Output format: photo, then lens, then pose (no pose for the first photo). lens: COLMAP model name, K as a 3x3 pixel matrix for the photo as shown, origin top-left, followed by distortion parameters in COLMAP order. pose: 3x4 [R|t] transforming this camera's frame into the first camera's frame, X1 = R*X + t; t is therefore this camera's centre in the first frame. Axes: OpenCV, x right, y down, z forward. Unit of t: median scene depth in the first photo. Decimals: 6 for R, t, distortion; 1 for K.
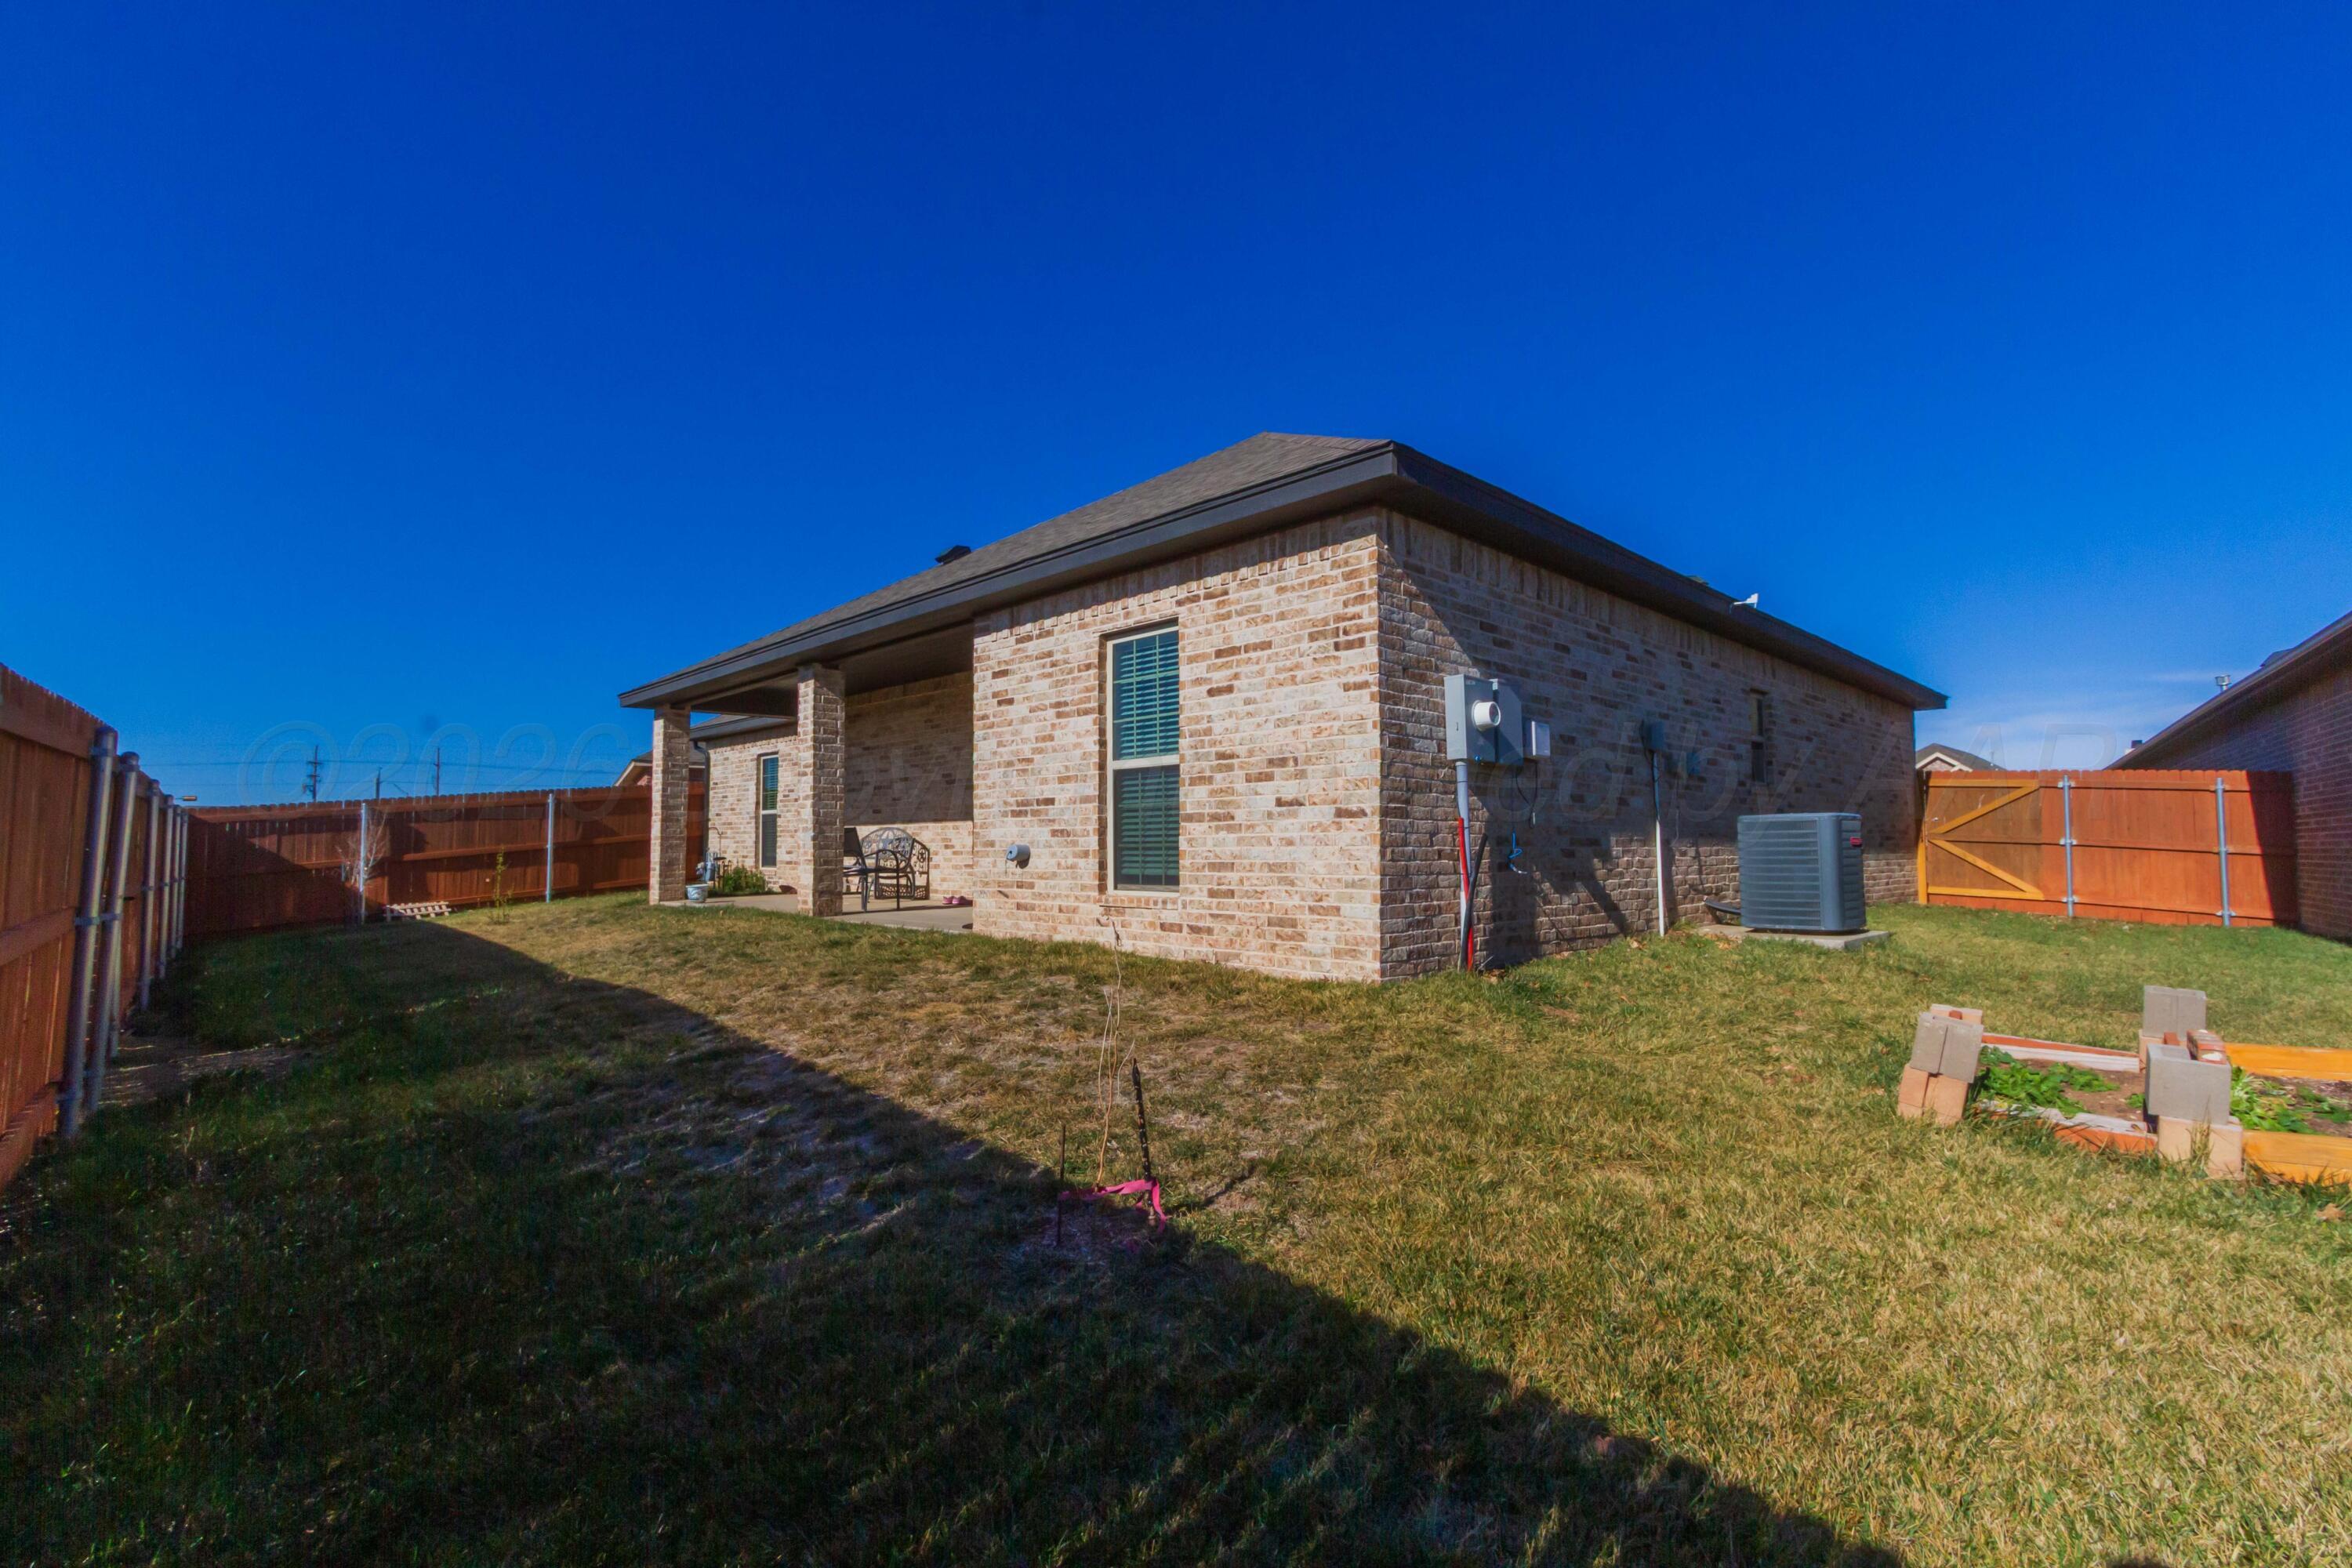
lens RADIAL K [[1066.2, 0, 1174.0], [0, 1066.2, 802.6], [0, 0, 1]] dist [0.001823, -0.001669]
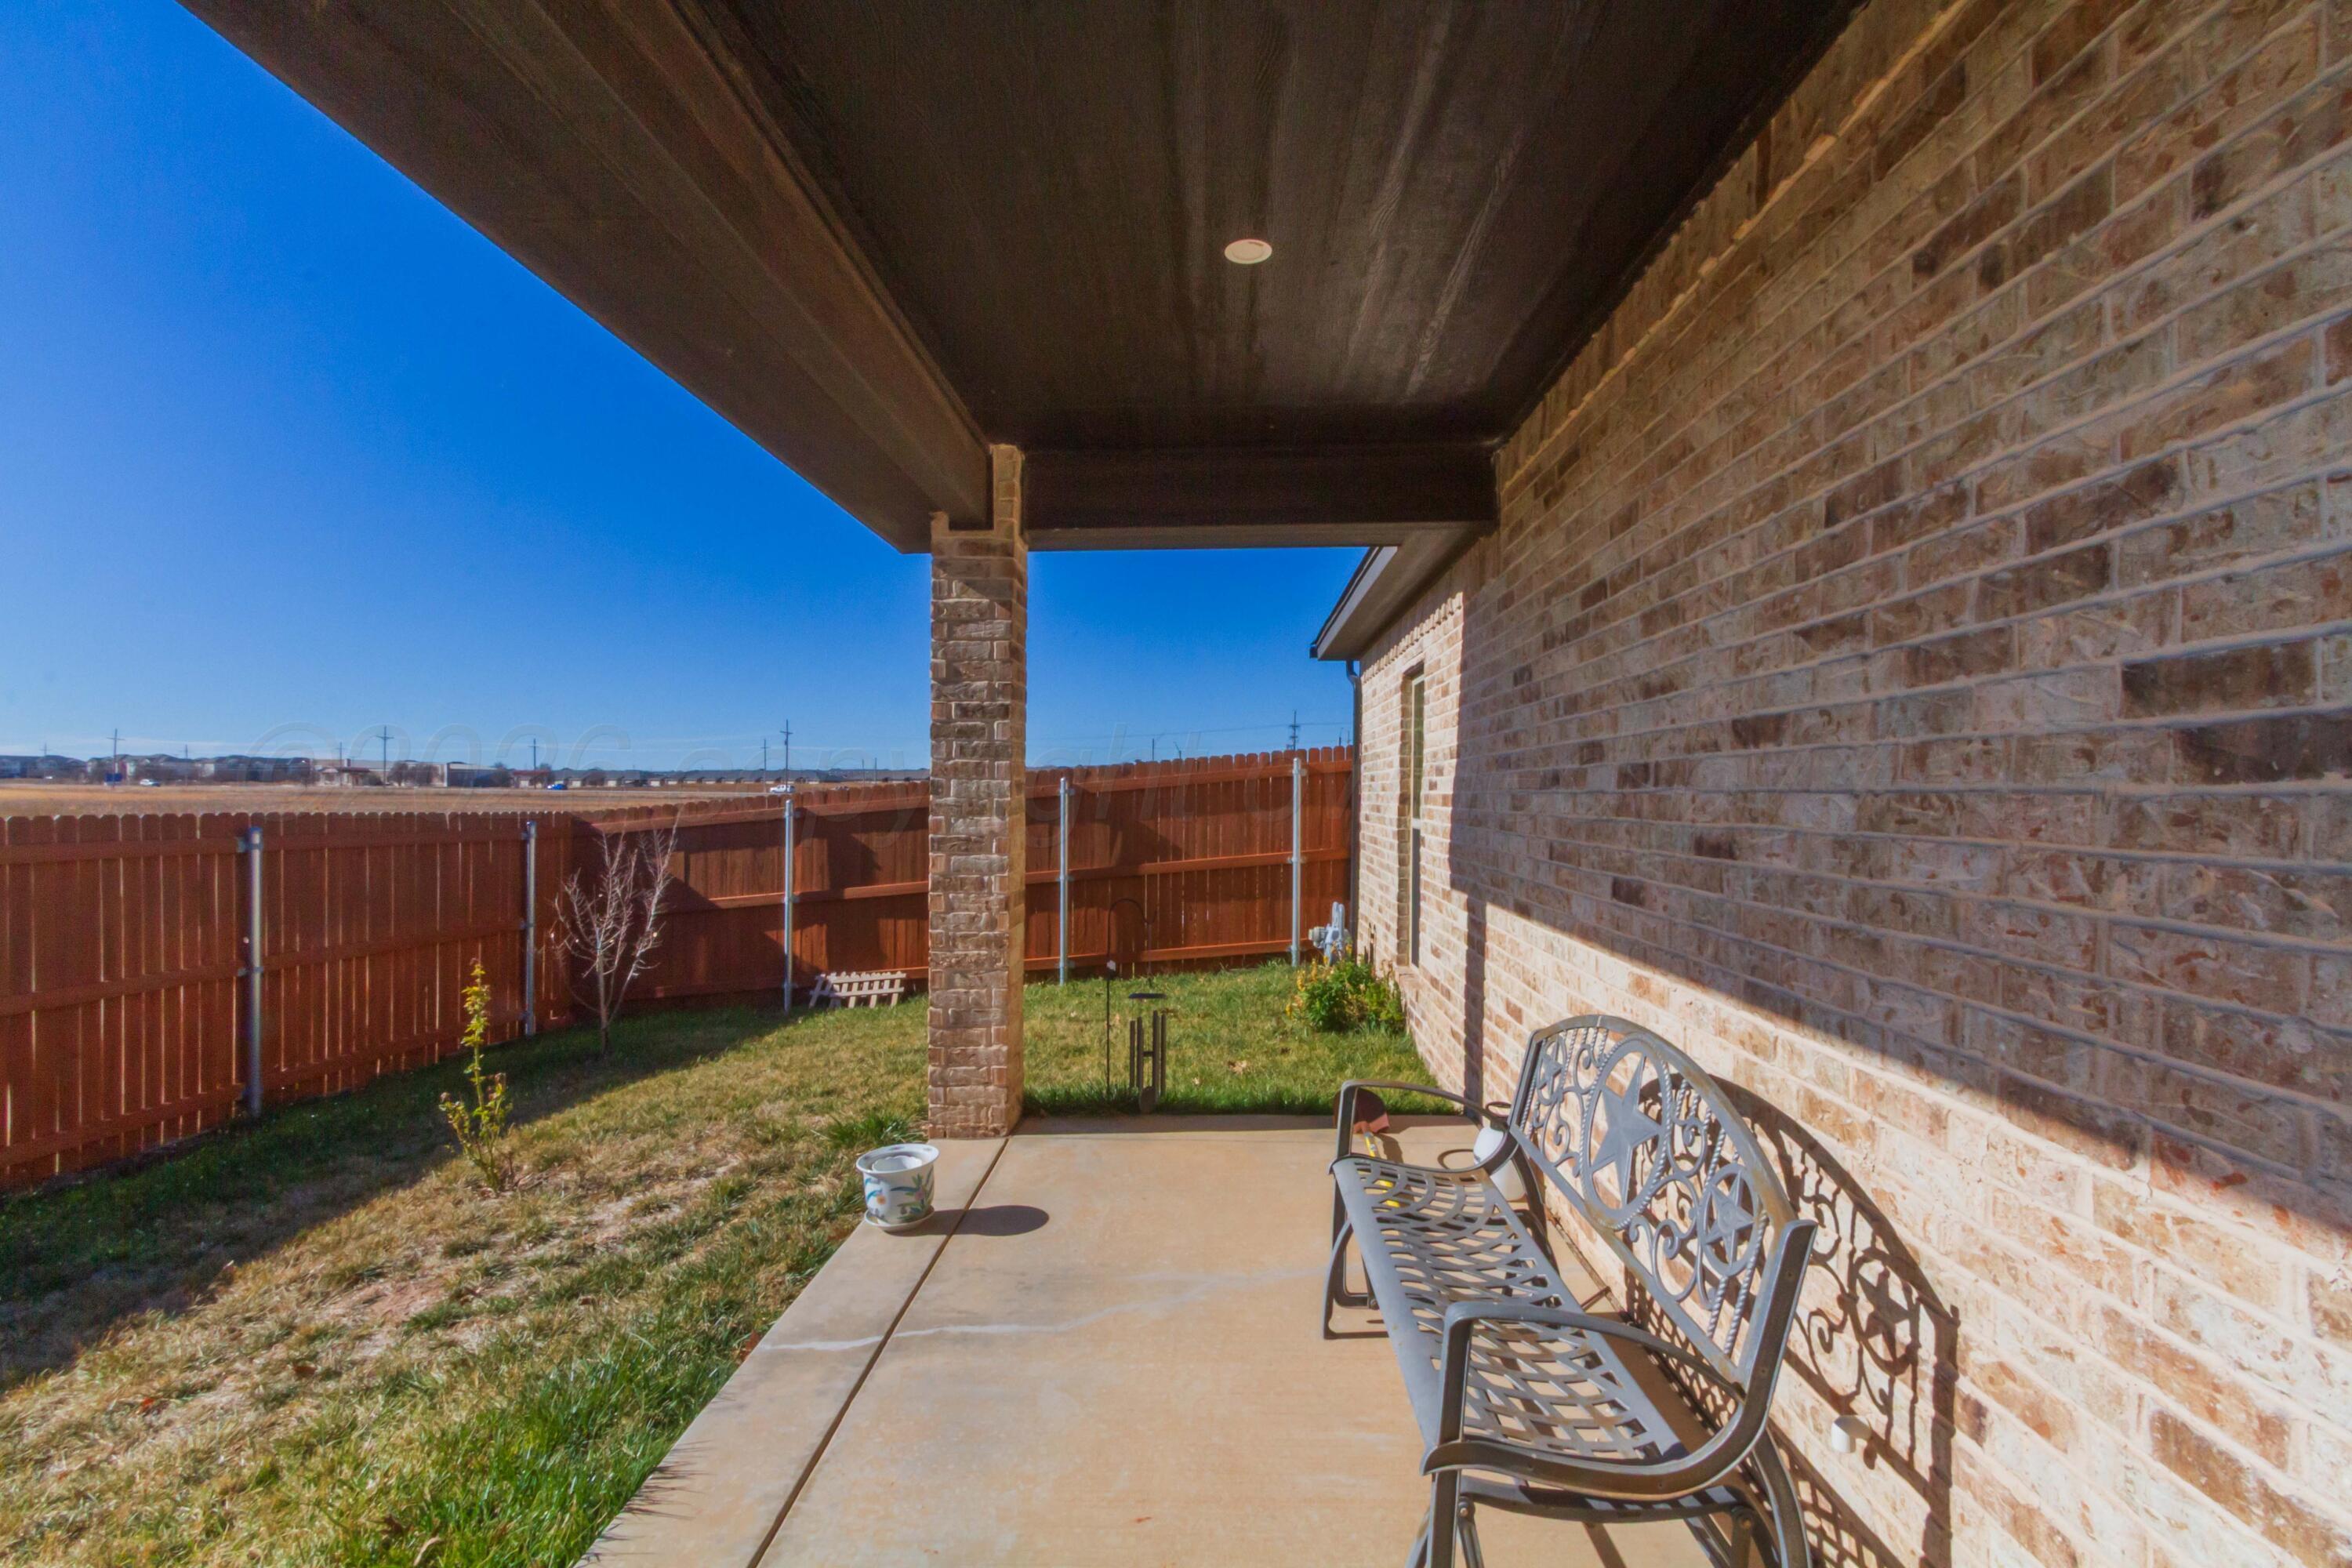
lens RADIAL K [[1066.2, 0, 1174.0], [0, 1066.2, 802.6], [0, 0, 1]] dist [0.001823, -0.001669]
pose [[0.677907, 0.016279, -0.734967, -0.304108], [0.019268, 0.999018, 0.039899, -0.029662], [0.734895, -0.041209, 0.676928, 1.290550]]
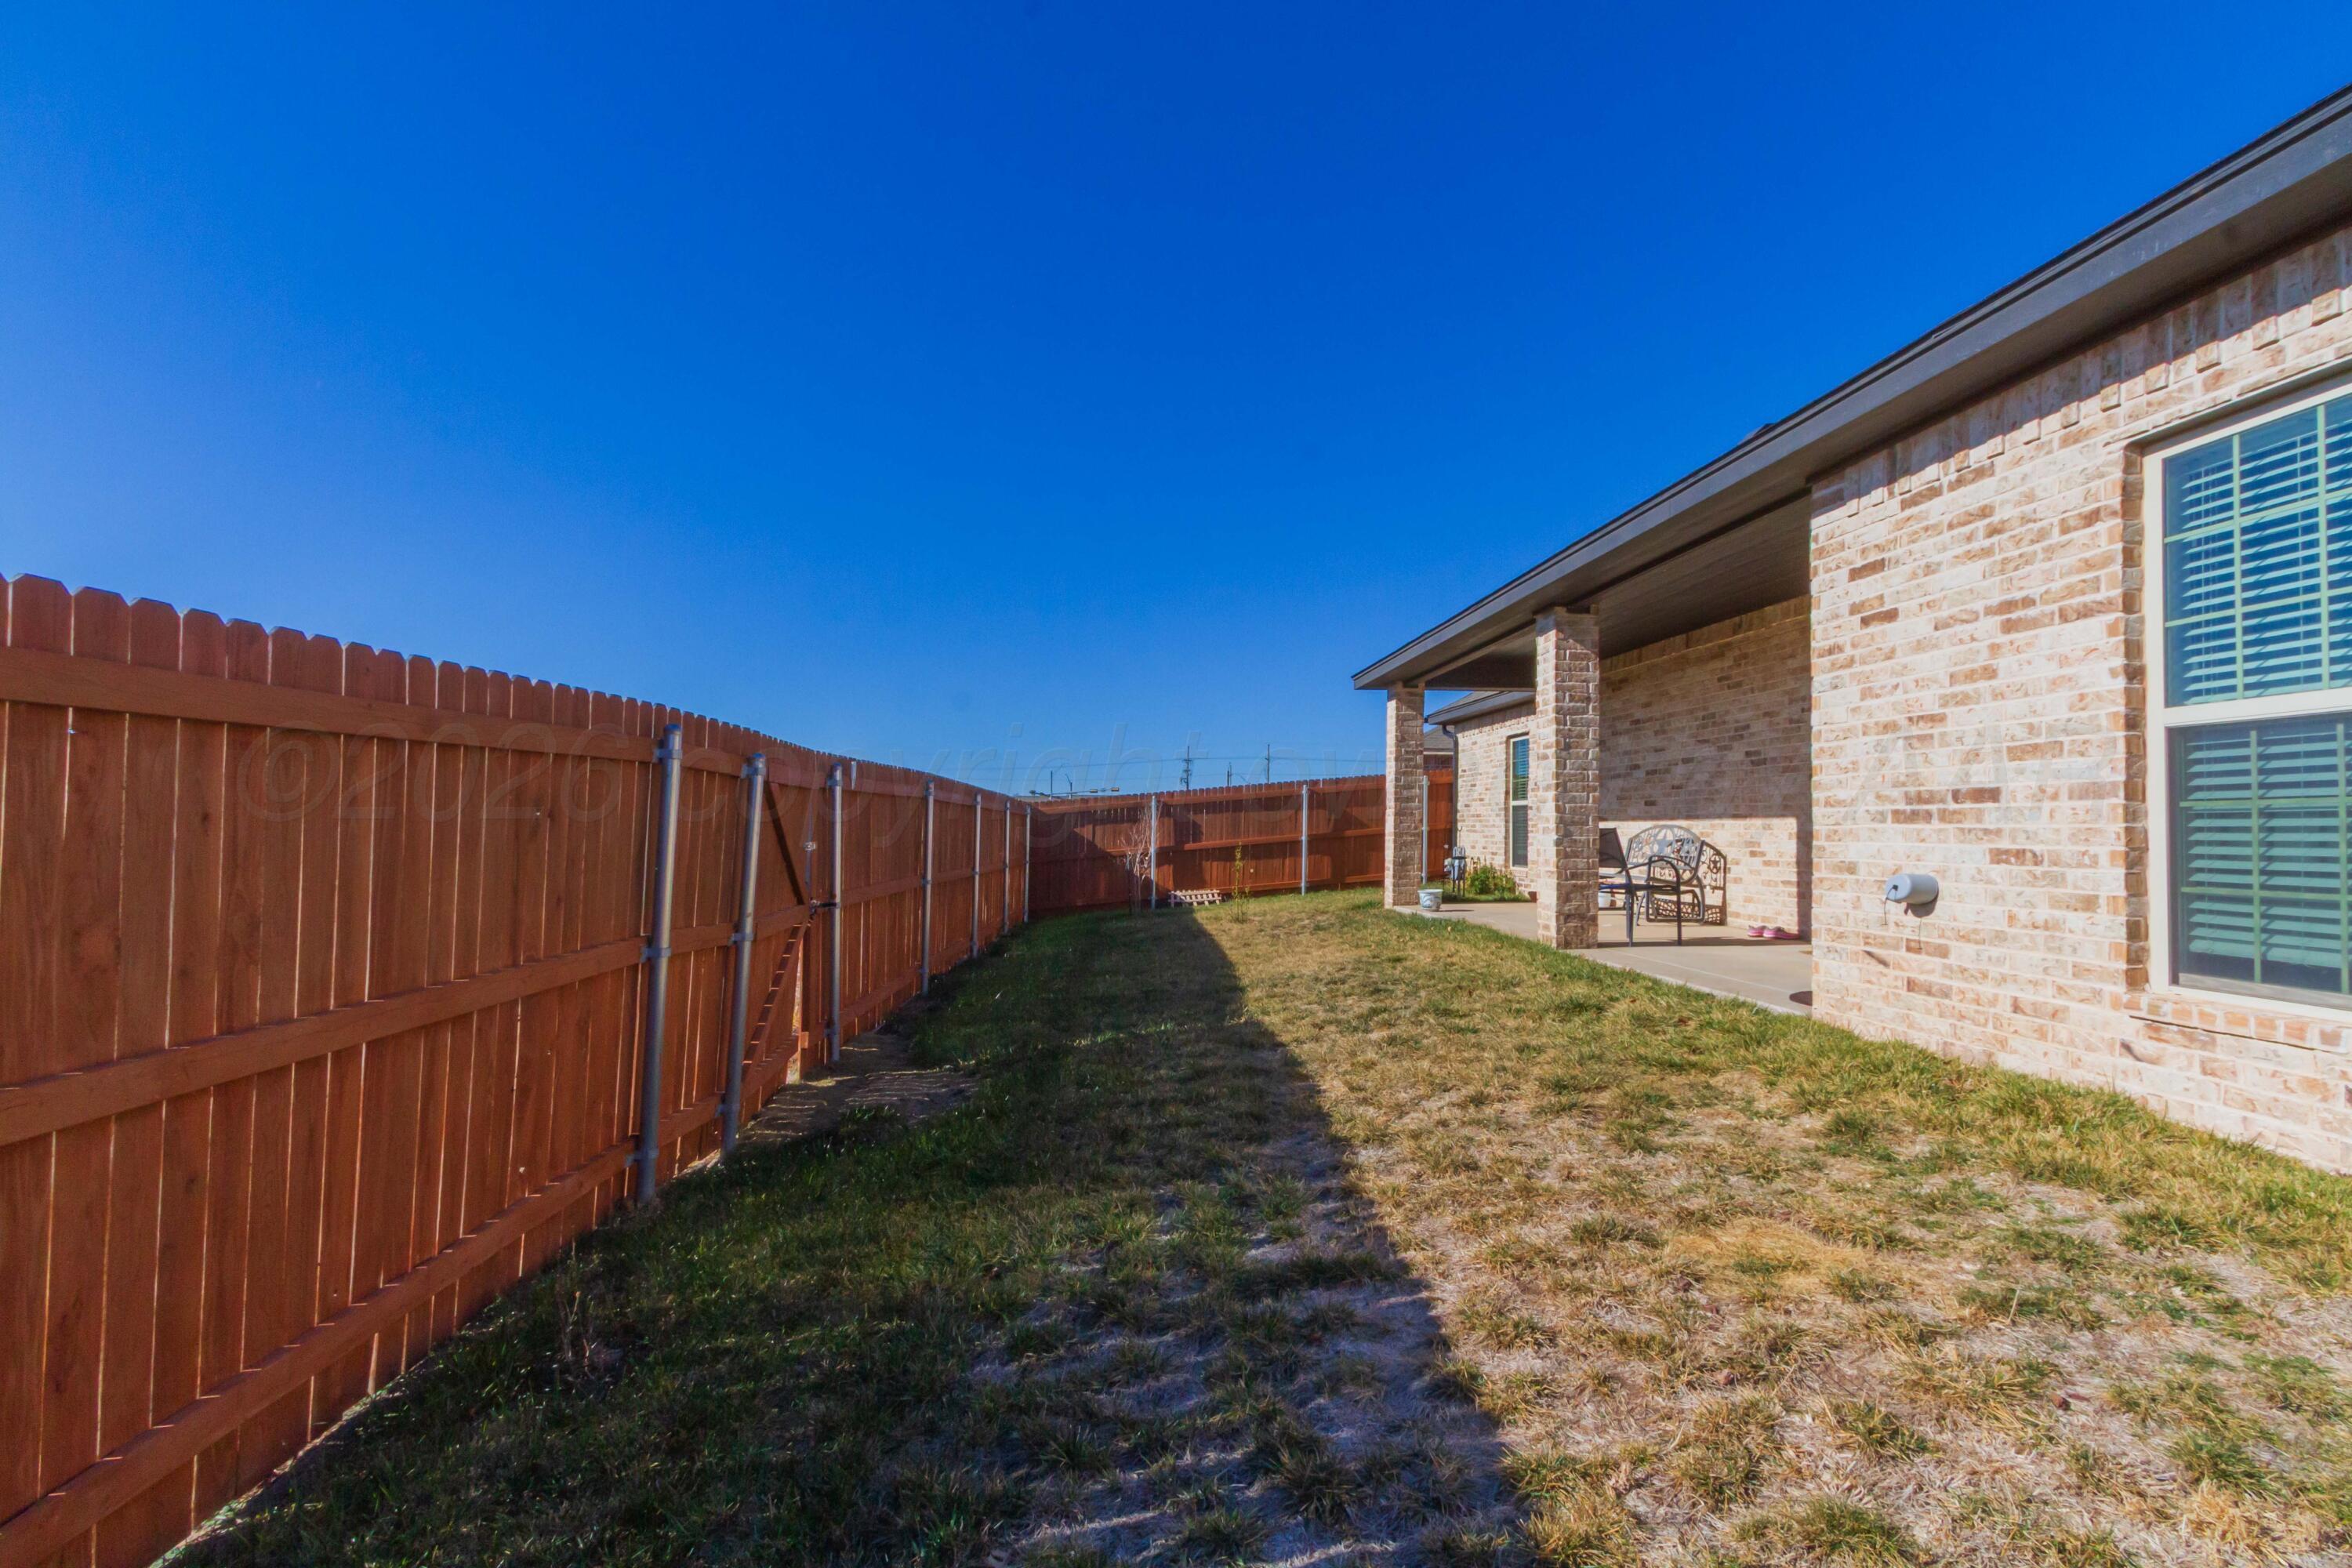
lens RADIAL K [[1066.2, 0, 1174.0], [0, 1066.2, 802.6], [0, 0, 1]] dist [0.001823, -0.001669]
pose [[0.765661, -0.002314, -0.643240, -0.075843], [0.011689, 0.999878, 0.010317, -0.006536], [0.643138, -0.015418, 0.765595, 0.307580]]
